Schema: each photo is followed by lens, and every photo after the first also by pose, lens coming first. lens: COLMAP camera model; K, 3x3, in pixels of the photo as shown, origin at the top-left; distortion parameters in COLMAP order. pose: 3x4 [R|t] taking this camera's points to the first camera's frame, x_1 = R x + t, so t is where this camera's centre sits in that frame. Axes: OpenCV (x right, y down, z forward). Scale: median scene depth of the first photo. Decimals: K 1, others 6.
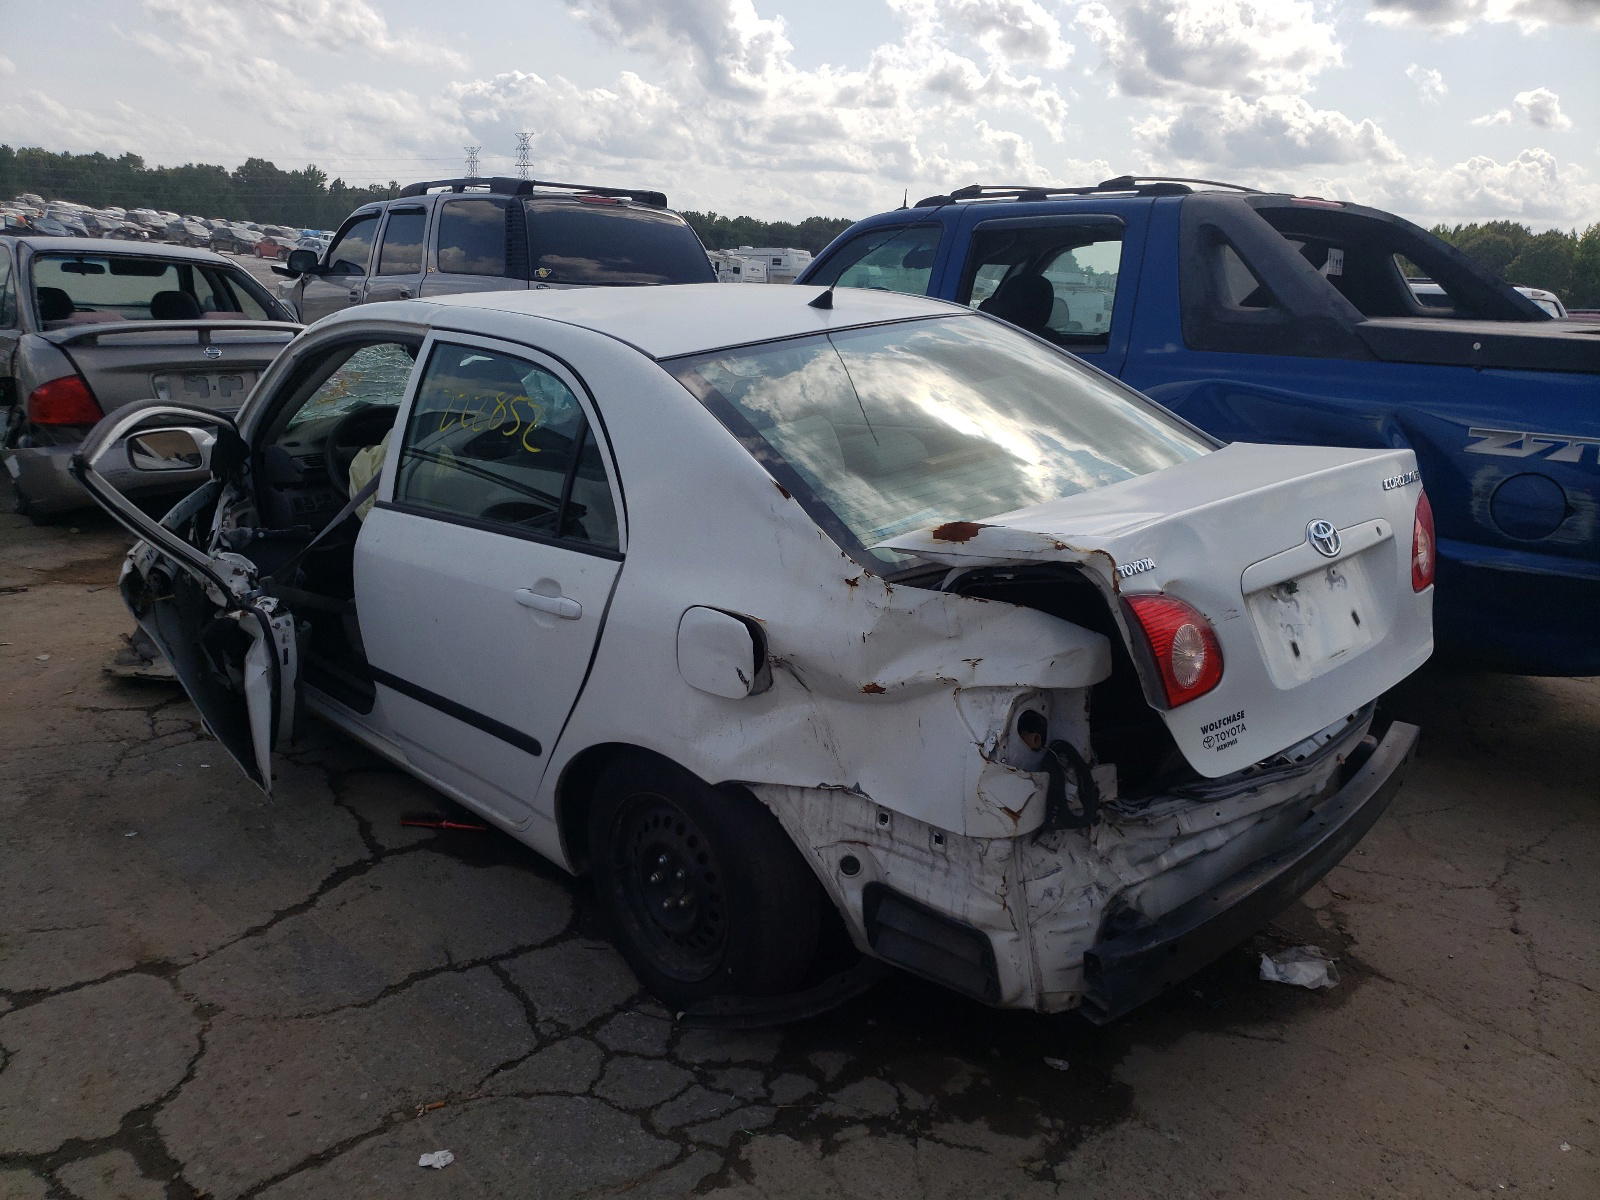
lens RADIAL K [[1246.7, 0, 800.0], [0, 1246.7, 600.0], [0, 0, 1]] dist [0.007147, 0.005027]
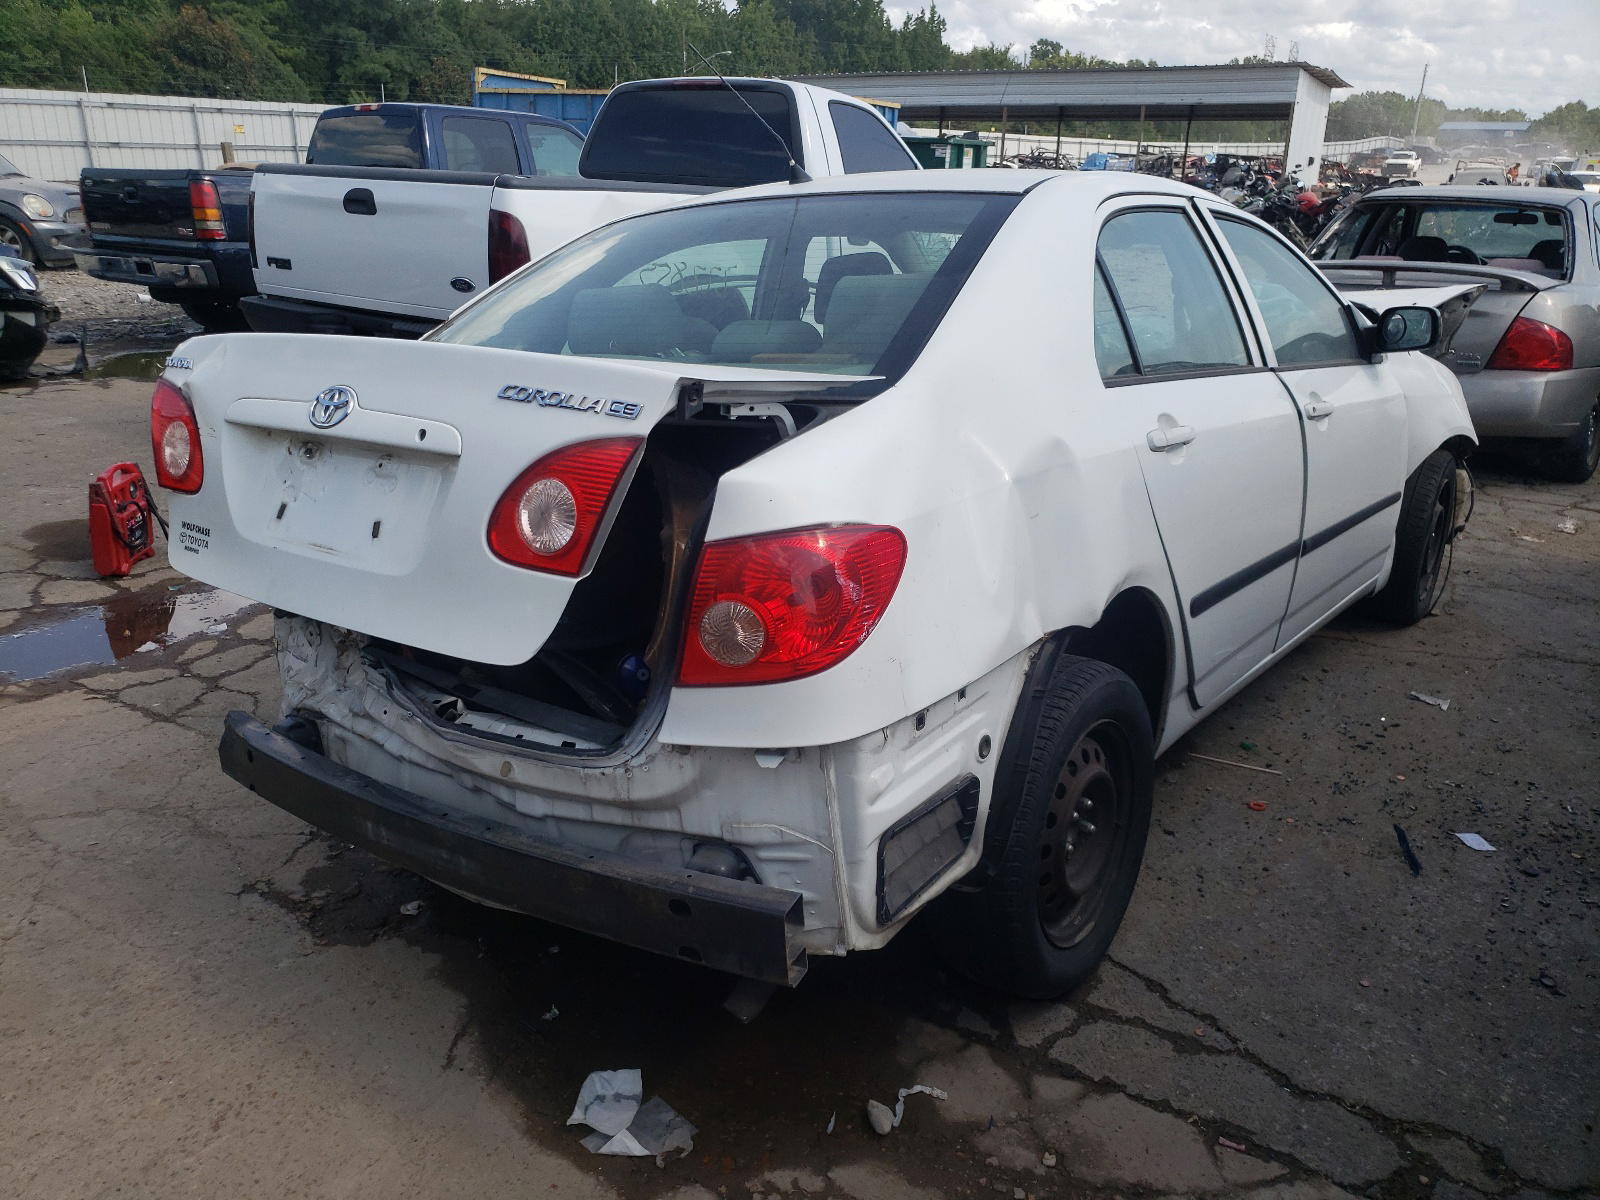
lens RADIAL K [[1303.5, 0, 800.0], [0, 1303.5, 600.0], [0, 0, 1]] dist [0.008543, 0.006619]
pose [[0.134880, 0.259995, -0.956143, 1.313273], [-0.268121, 0.938539, 0.217385, -0.199489], [0.953897, 0.227041, 0.196300, 1.130065]]
